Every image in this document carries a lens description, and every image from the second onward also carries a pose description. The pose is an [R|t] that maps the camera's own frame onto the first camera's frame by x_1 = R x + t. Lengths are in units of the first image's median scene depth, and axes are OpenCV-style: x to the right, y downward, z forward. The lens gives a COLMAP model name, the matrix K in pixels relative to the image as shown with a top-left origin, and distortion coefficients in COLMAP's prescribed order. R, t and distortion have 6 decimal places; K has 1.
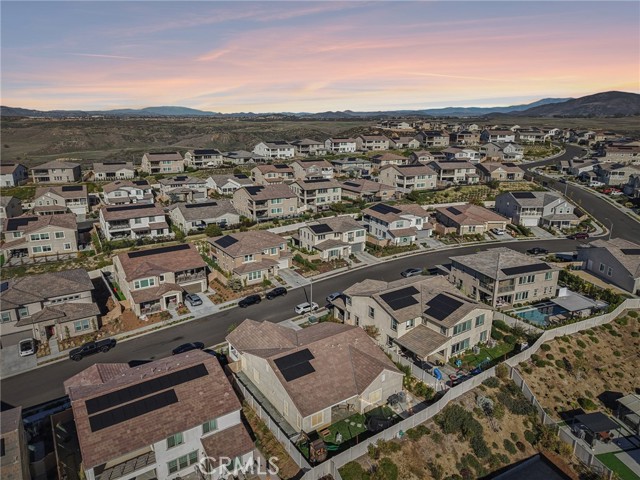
lens RADIAL K [[434.6, 0, 320.0], [0, 434.6, 240.0], [0, 0, 1]] dist [0.003426, 0.000651]
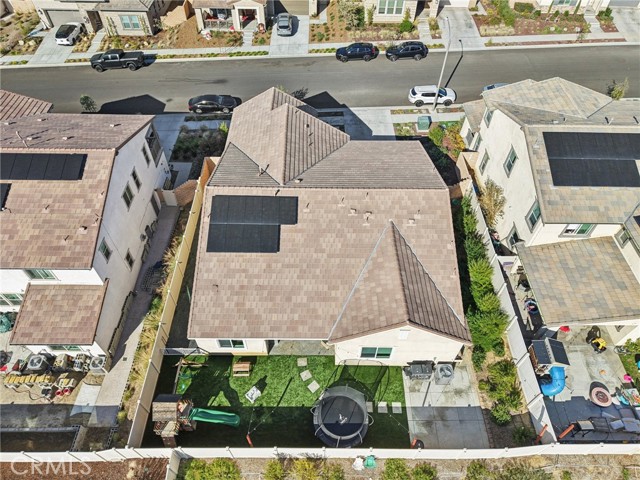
lens RADIAL K [[434.6, 0, 320.0], [0, 434.6, 240.0], [0, 0, 1]] dist [0.003426, 0.000651]
pose [[0.822351, 0.439799, -0.360992, 0.130036], [-0.166035, 0.792330, 0.587065, 0.004630], [0.544216, -0.422837, 0.724596, 0.466228]]
